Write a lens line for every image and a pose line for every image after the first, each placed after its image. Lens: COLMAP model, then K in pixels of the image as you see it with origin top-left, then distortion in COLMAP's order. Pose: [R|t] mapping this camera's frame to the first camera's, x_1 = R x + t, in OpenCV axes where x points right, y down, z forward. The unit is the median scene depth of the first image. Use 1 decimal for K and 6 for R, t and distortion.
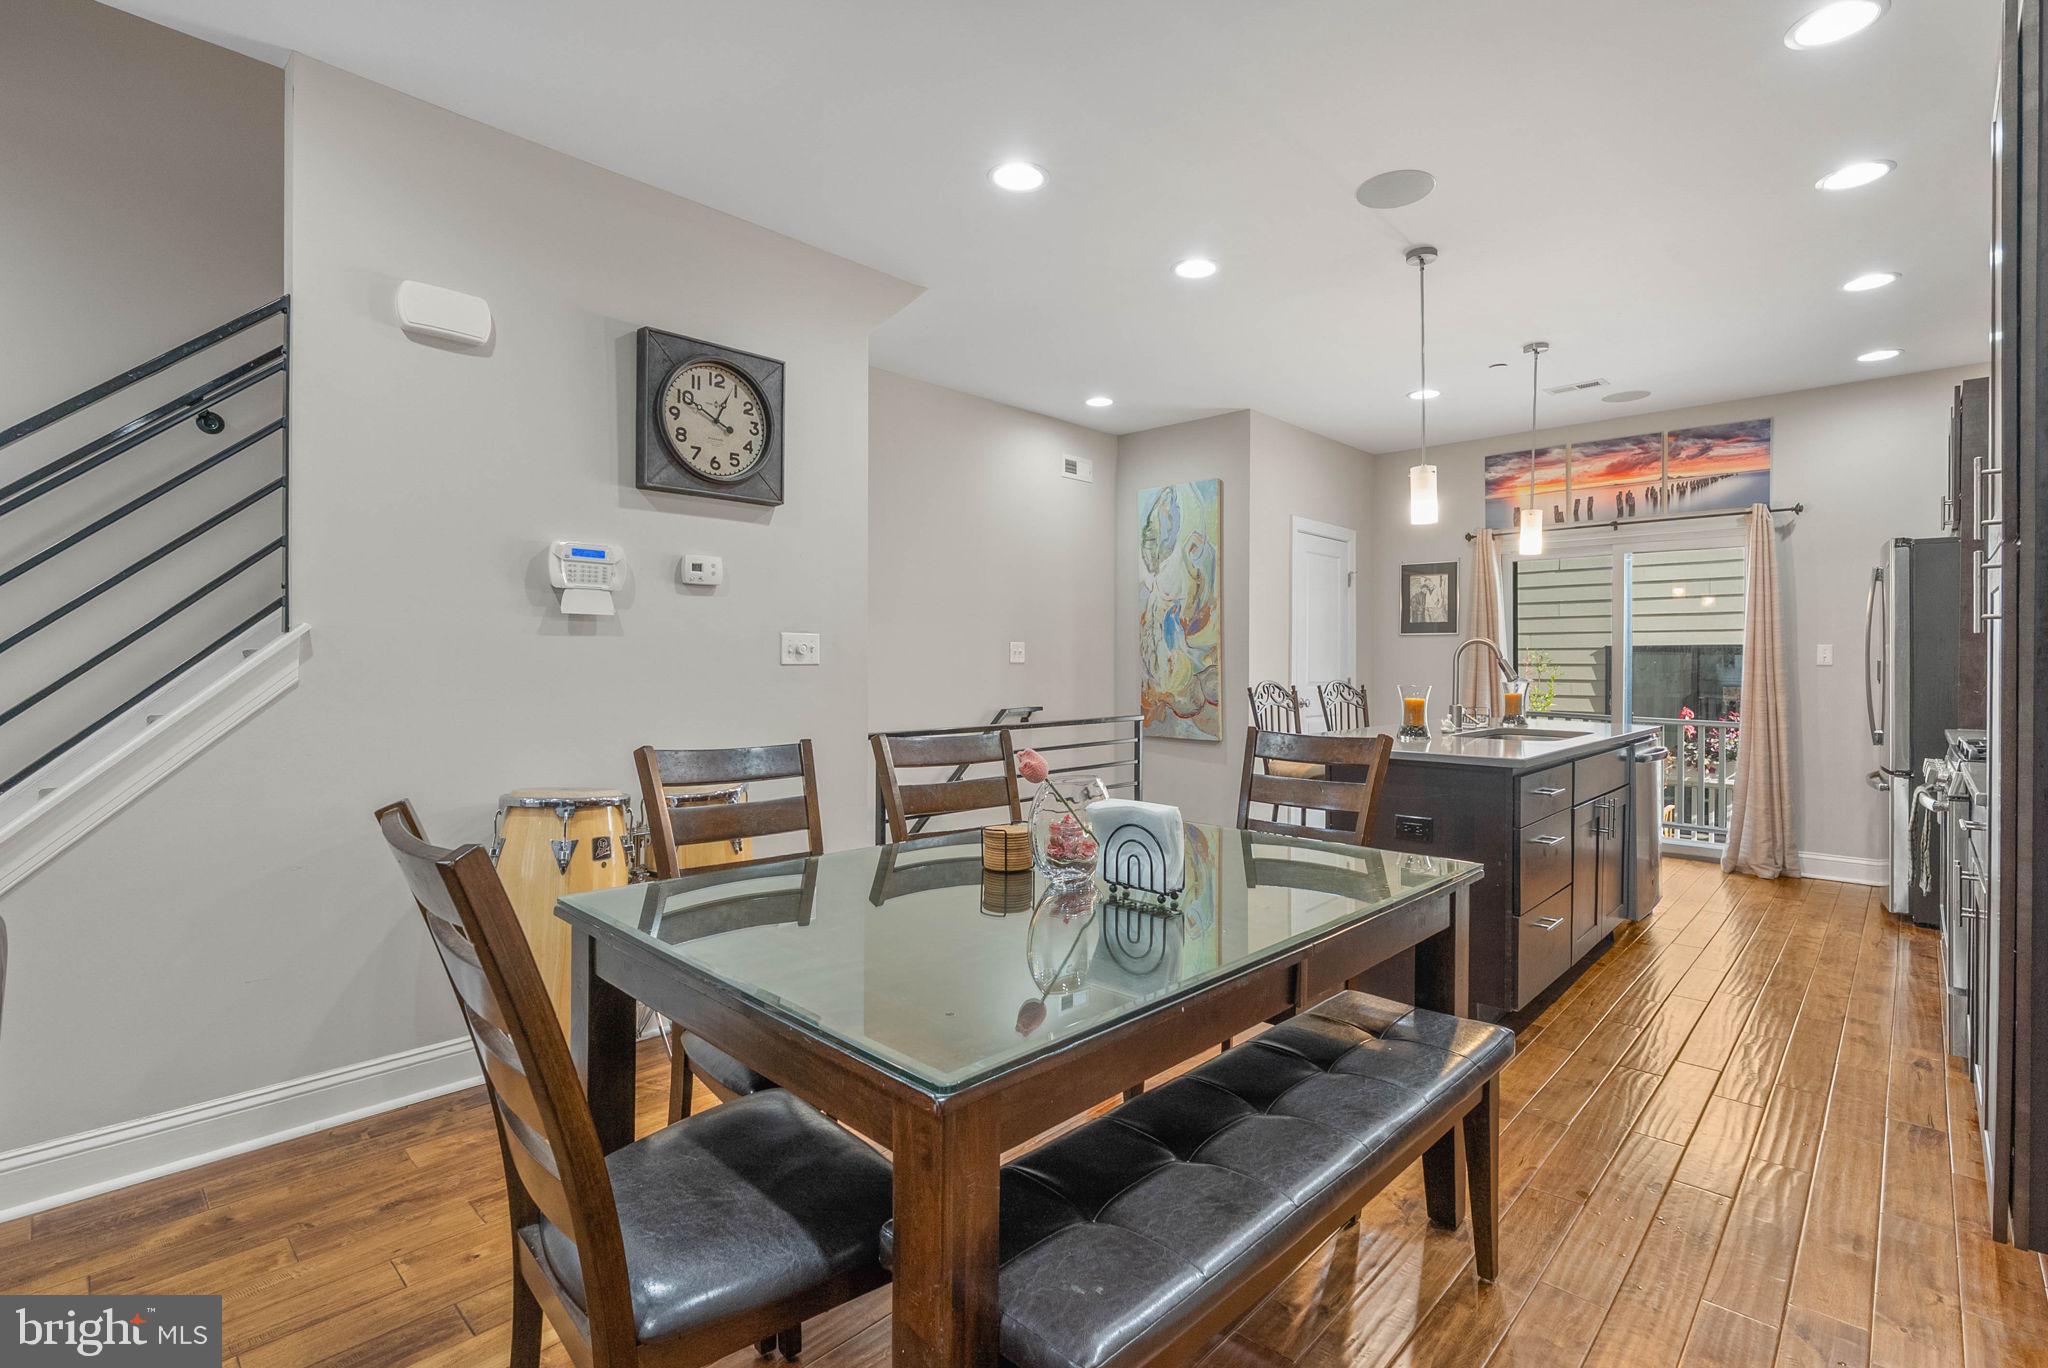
lens RADIAL K [[964.0, 0, 1031.9], [0, 964.0, 674.0], [0, 0, 1]] dist [-0.010000, 0.002615]
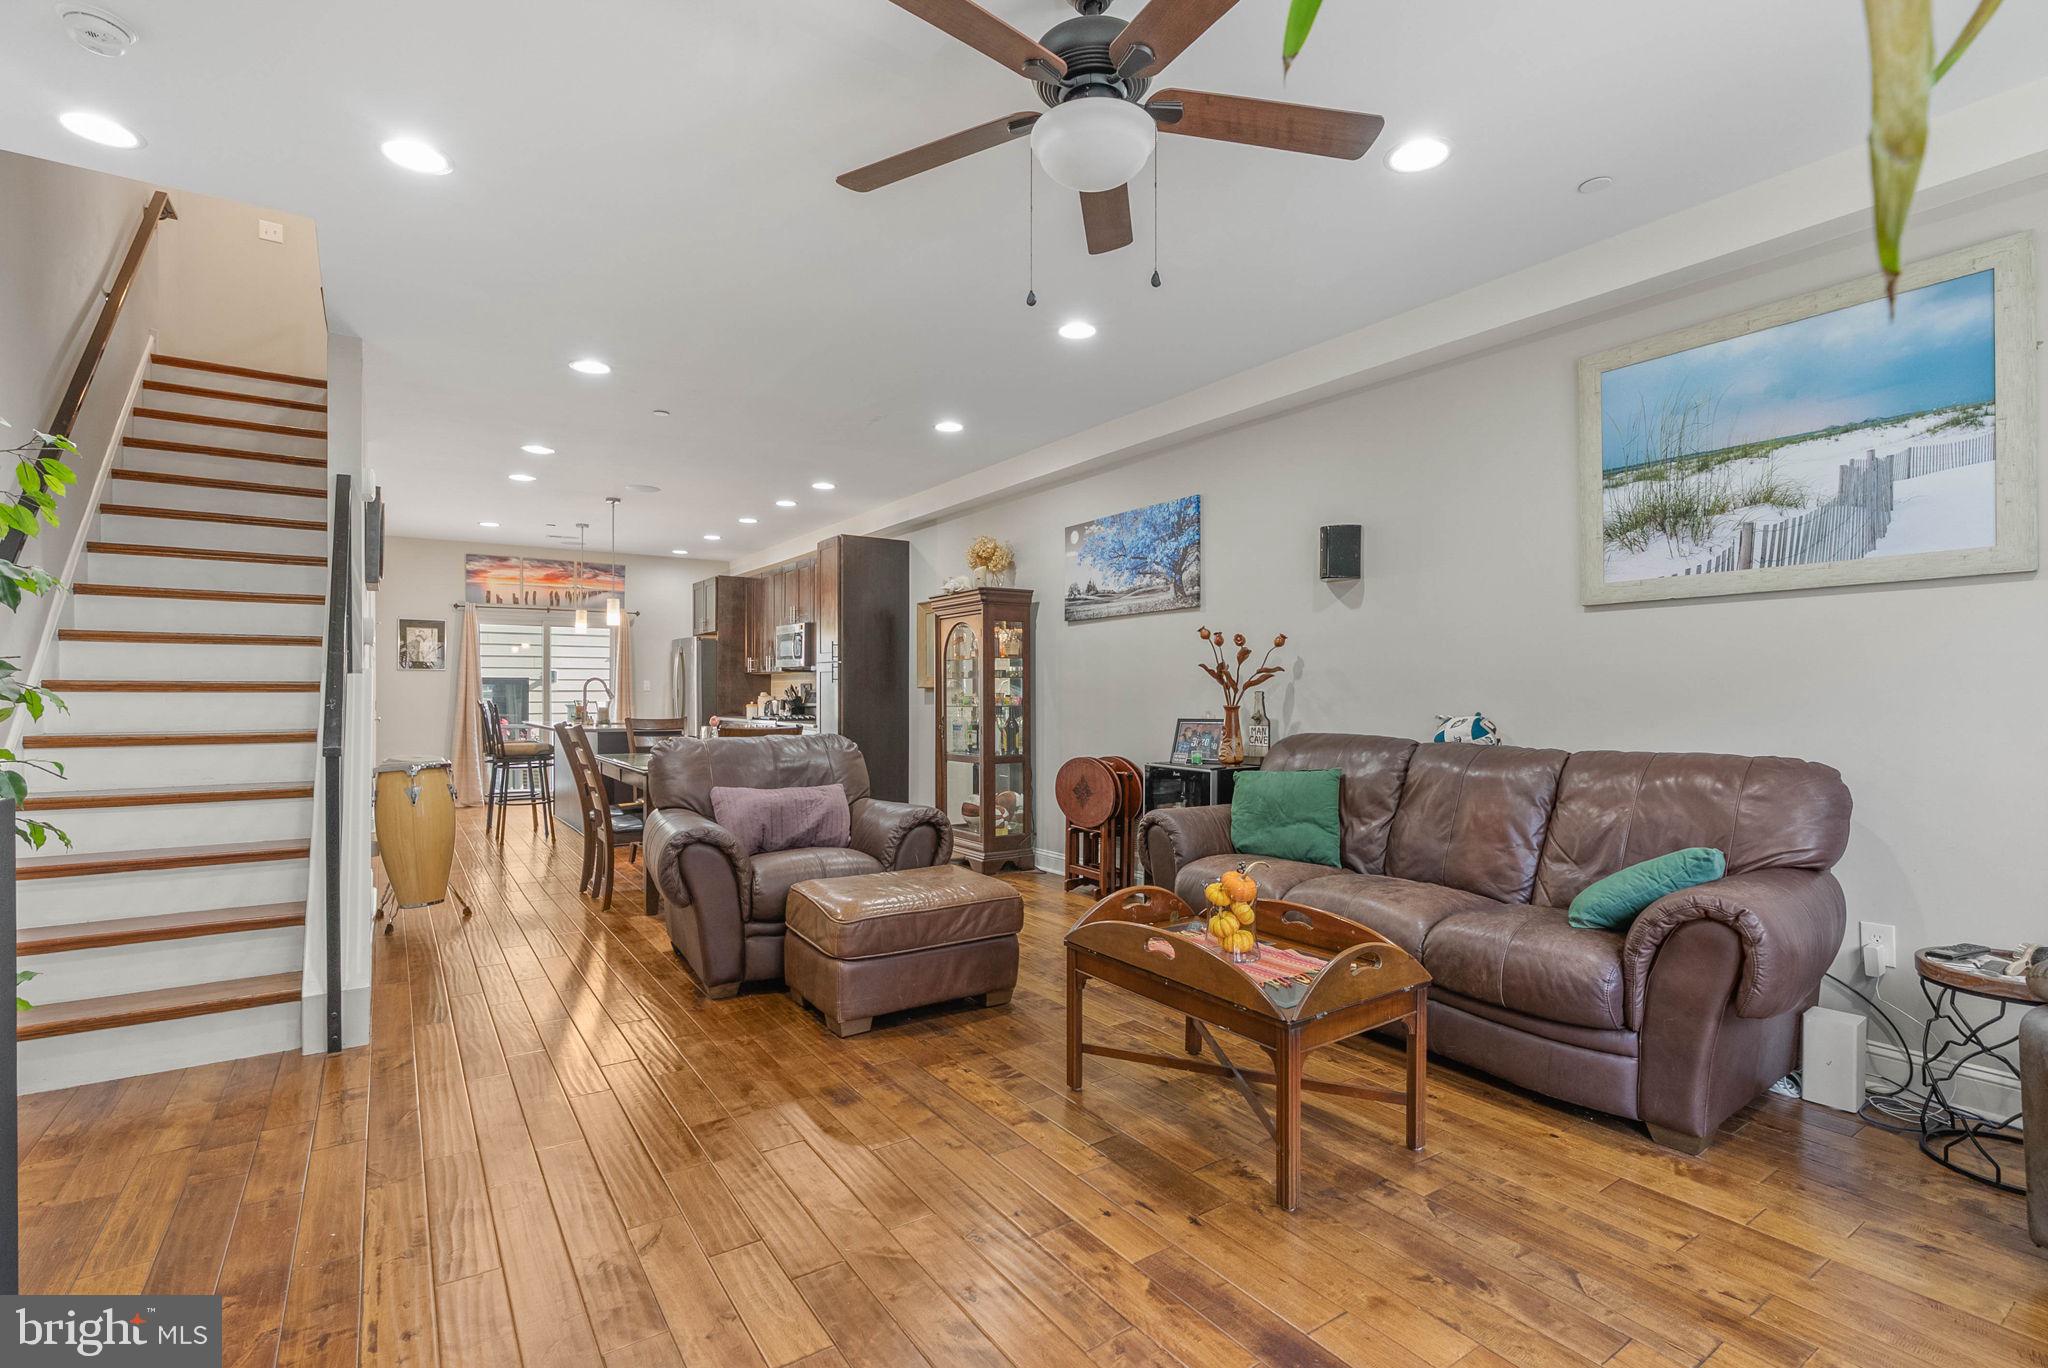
lens RADIAL K [[964.0, 0, 1020.9], [0, 964.0, 678.9], [0, 0, 1]] dist [-0.010000, 0.002615]
pose [[0.231067, 0.014180, 0.972834, -0.858920], [0.005642, 0.999857, -0.015914, -0.000281], [-0.972921, 0.009166, 0.230954, -0.212668]]
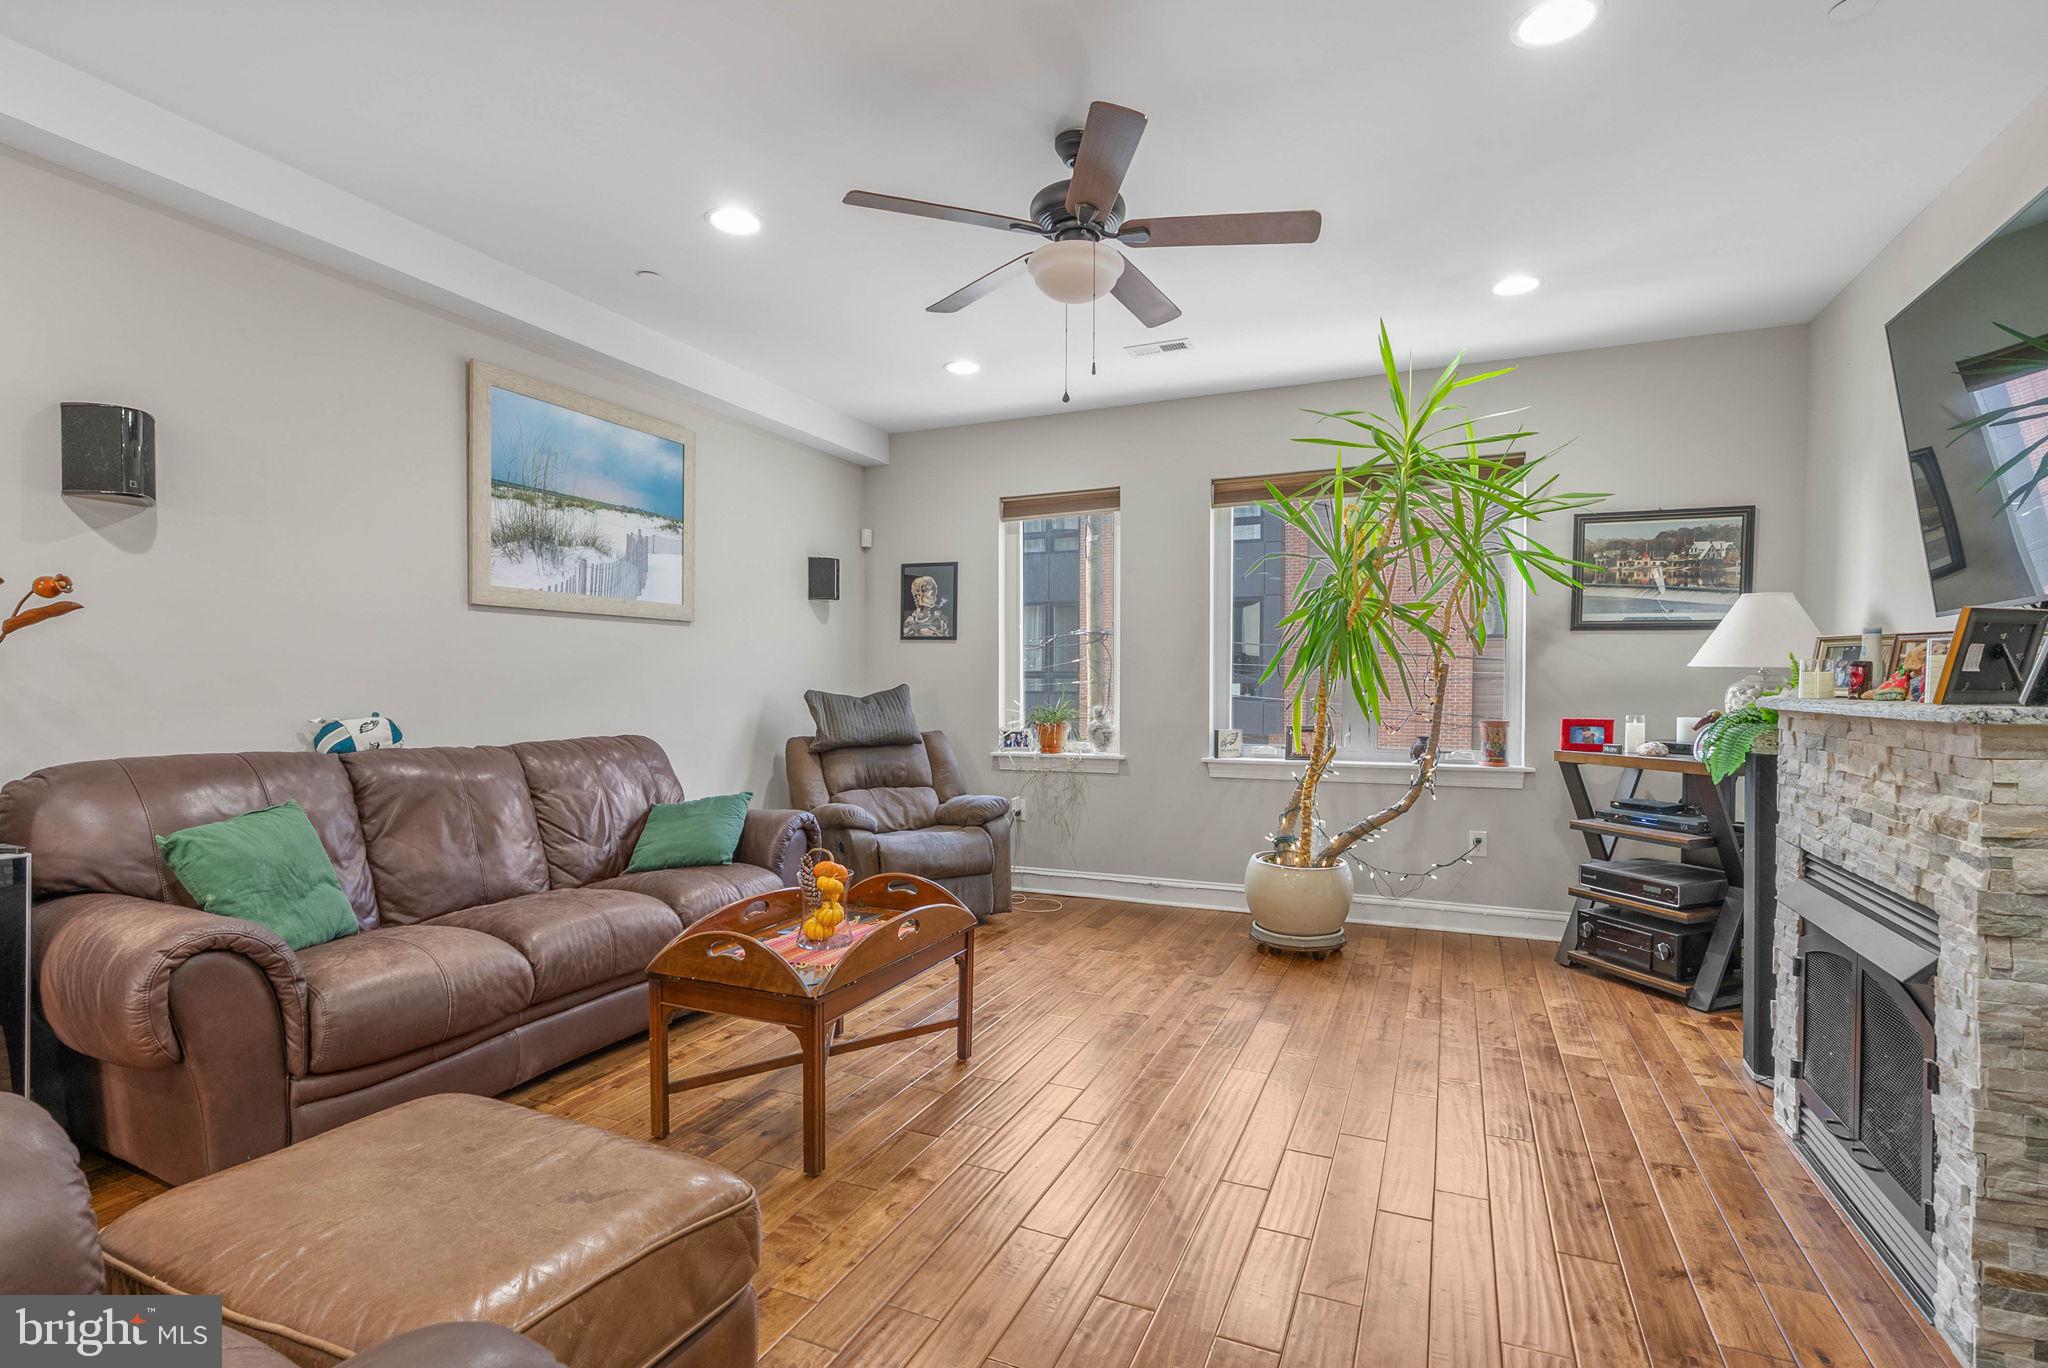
lens RADIAL K [[964.0, 0, 1011.0], [0, 964.0, 709.2], [0, 0, 1]] dist [-0.010000, 0.002615]
pose [[-0.948129, 0.005787, -0.317834, -0.353905], [-0.003577, 0.999577, 0.028871, -0.005020], [0.317866, 0.028511, -0.947707, 0.249667]]
